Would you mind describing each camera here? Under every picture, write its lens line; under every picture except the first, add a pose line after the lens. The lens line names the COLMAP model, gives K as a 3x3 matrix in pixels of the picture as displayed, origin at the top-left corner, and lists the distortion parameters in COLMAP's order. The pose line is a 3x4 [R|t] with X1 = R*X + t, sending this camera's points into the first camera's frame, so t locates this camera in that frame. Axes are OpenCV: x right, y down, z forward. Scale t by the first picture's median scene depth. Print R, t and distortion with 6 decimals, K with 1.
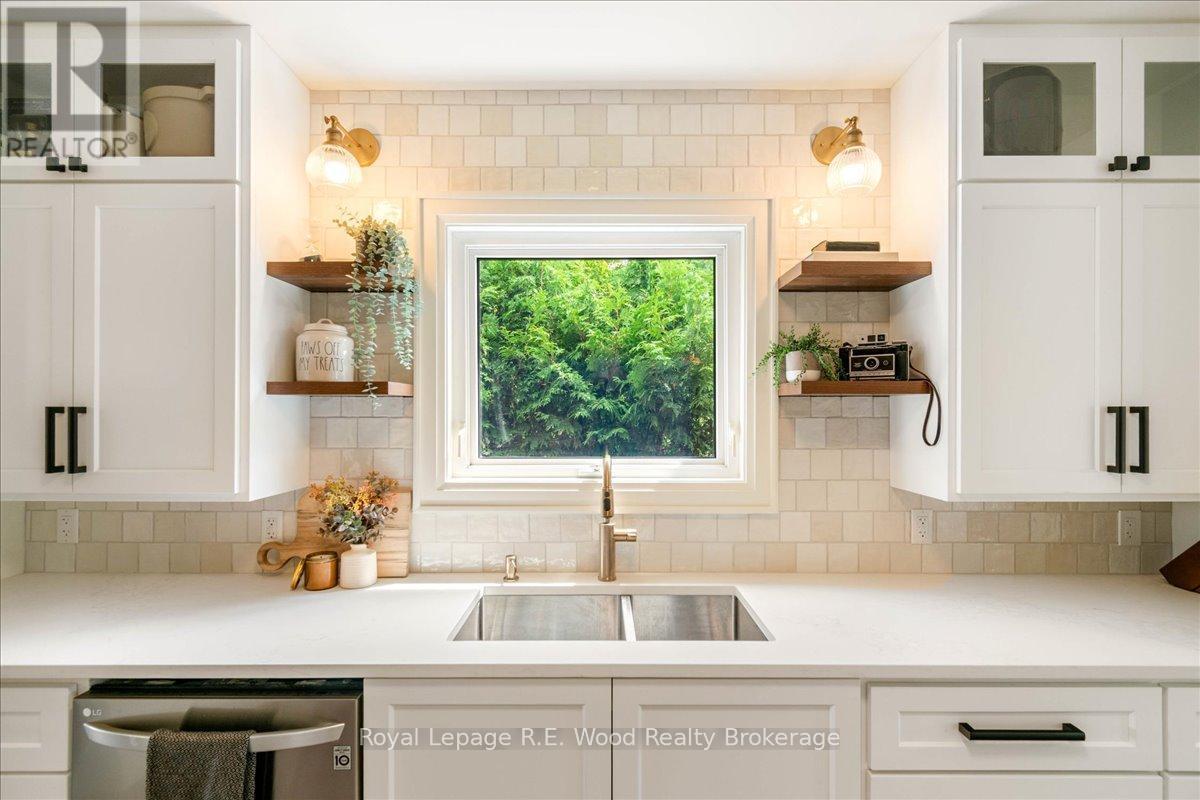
lens RADIAL K [[538.5, 0, 601.8], [0, 538.5, 411.9], [0, 0, 1]] dist [0.001225, -0.000415]
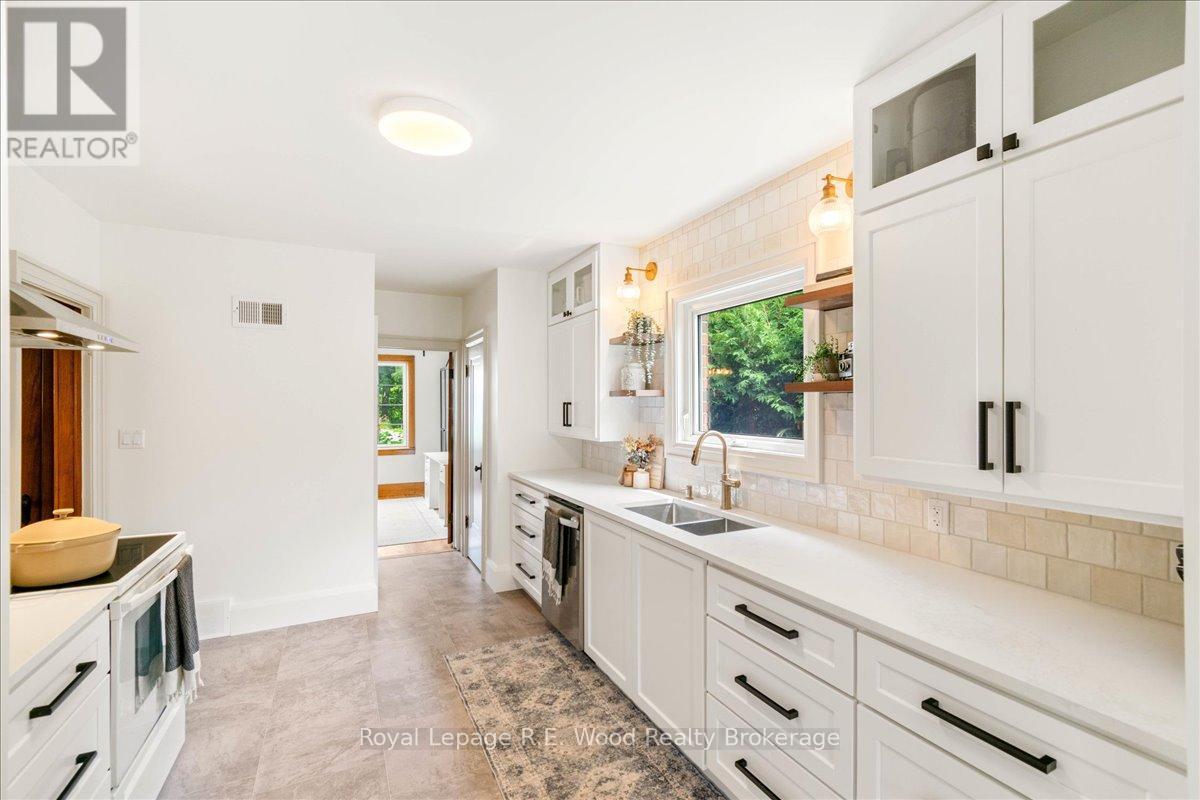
lens RADIAL K [[530.9, 0, 600.0], [0, 530.9, 400.0], [0, 0, 1]] dist [-0.020040, -0.000170]
pose [[0.442156, -0.003798, -0.896930, 1.303214], [0.000532, 0.999992, -0.003972, -0.007814], [0.896938, 0.001279, 0.442155, -0.035093]]
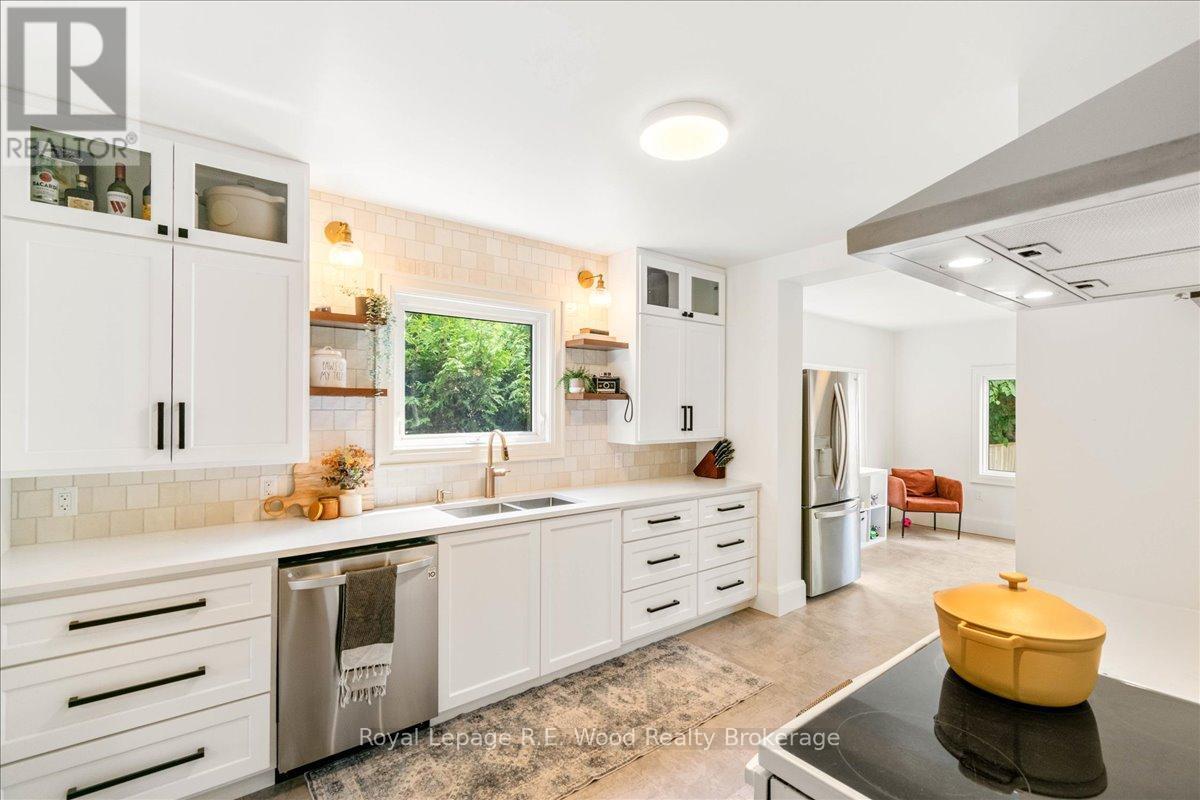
lens RADIAL K [[540.6, 0, 606.2], [0, 540.6, 405.7], [0, 0, 1]] dist [0.011420, 0.000137]
pose [[0.782455, 0.005173, 0.622685, -0.866678], [-0.003362, 0.999986, -0.004083, 0.001982], [-0.622698, 0.001101, 0.782462, -0.728428]]
